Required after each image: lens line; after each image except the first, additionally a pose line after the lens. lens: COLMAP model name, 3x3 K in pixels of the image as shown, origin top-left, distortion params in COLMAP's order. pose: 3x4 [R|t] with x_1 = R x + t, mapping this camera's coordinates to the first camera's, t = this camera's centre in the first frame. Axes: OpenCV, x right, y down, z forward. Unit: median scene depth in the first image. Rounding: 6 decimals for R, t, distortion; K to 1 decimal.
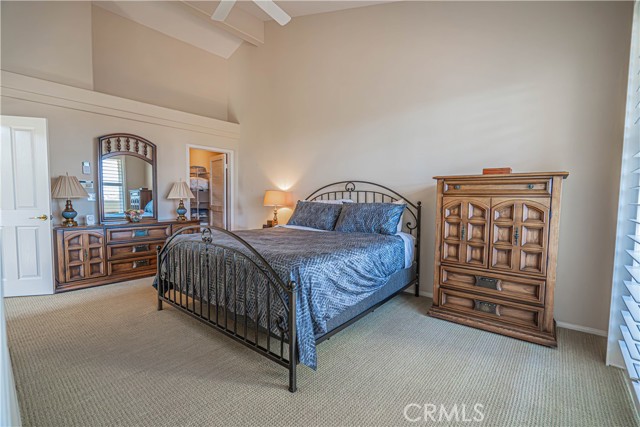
lens RADIAL K [[296.1, 0, 320.0], [0, 296.1, 213.5], [0, 0, 1]] dist [-0.001255, -0.000443]
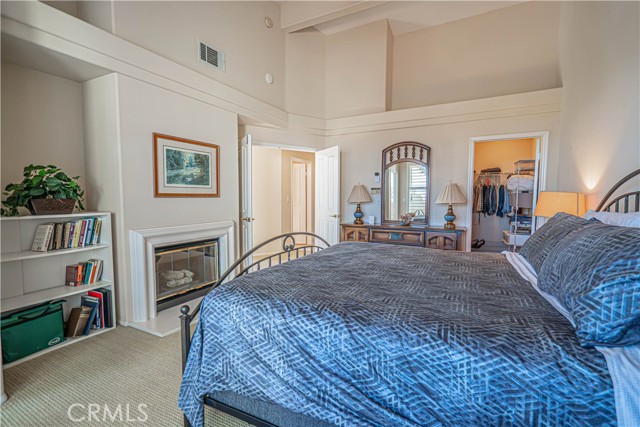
lens RADIAL K [[296.1, 0, 320.0], [0, 296.1, 213.5], [0, 0, 1]] dist [-0.001255, -0.000443]
pose [[0.206336, 0.048406, -0.977283, 0.337875], [-0.048596, 0.998050, 0.039175, -0.039305], [0.977274, 0.039409, 0.208286, 0.488270]]
